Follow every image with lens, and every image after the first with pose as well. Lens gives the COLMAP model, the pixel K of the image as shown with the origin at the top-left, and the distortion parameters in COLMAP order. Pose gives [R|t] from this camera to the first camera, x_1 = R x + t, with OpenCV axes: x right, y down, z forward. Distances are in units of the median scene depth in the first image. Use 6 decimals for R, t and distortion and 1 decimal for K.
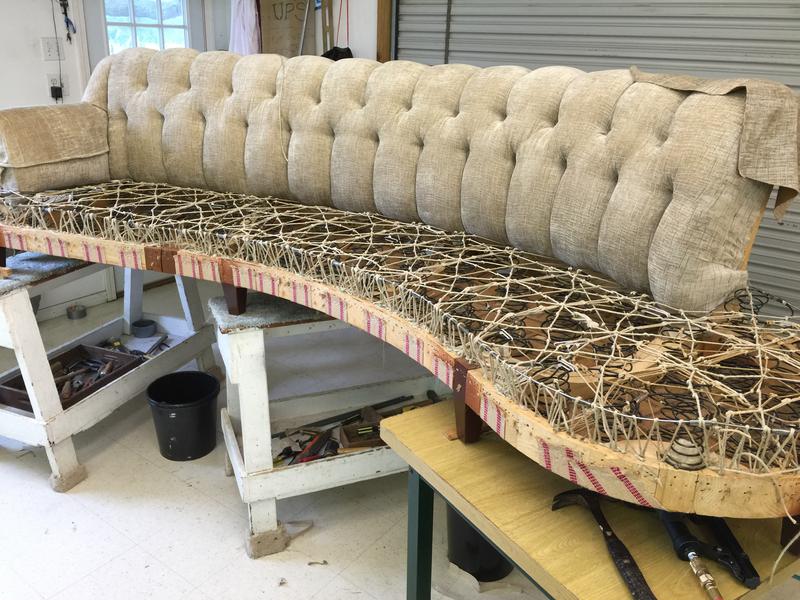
lens RADIAL K [[680.1, 0, 400.0], [0, 680.1, 300.0], [0, 0, 1]] dist [-0.078785, -0.001124]
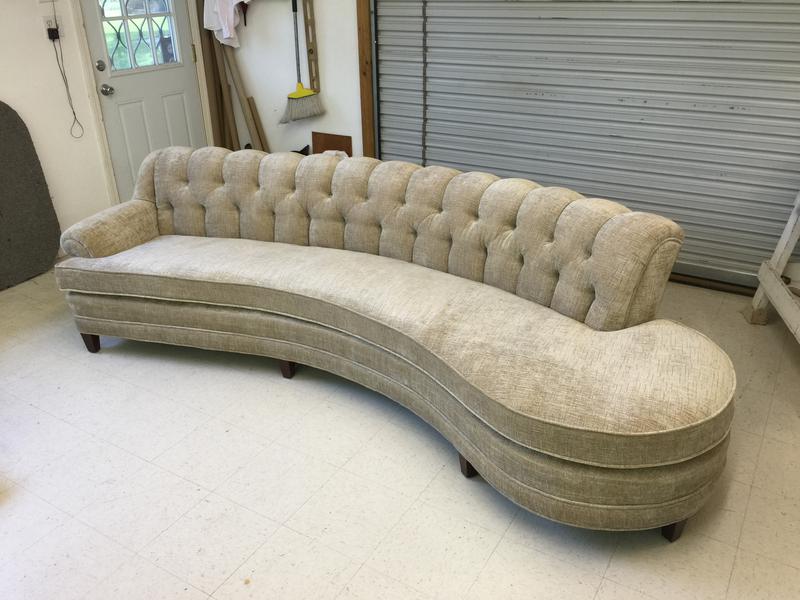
lens RADIAL K [[680.1, 0, 400.0], [0, 680.1, 300.0], [0, 0, 1]] dist [-0.078785, -0.001124]
pose [[0.996472, -0.071483, 0.043968, -0.063600], [0.067825, 0.994508, 0.079704, -0.201028], [-0.049424, -0.076441, 0.995848, -0.325820]]
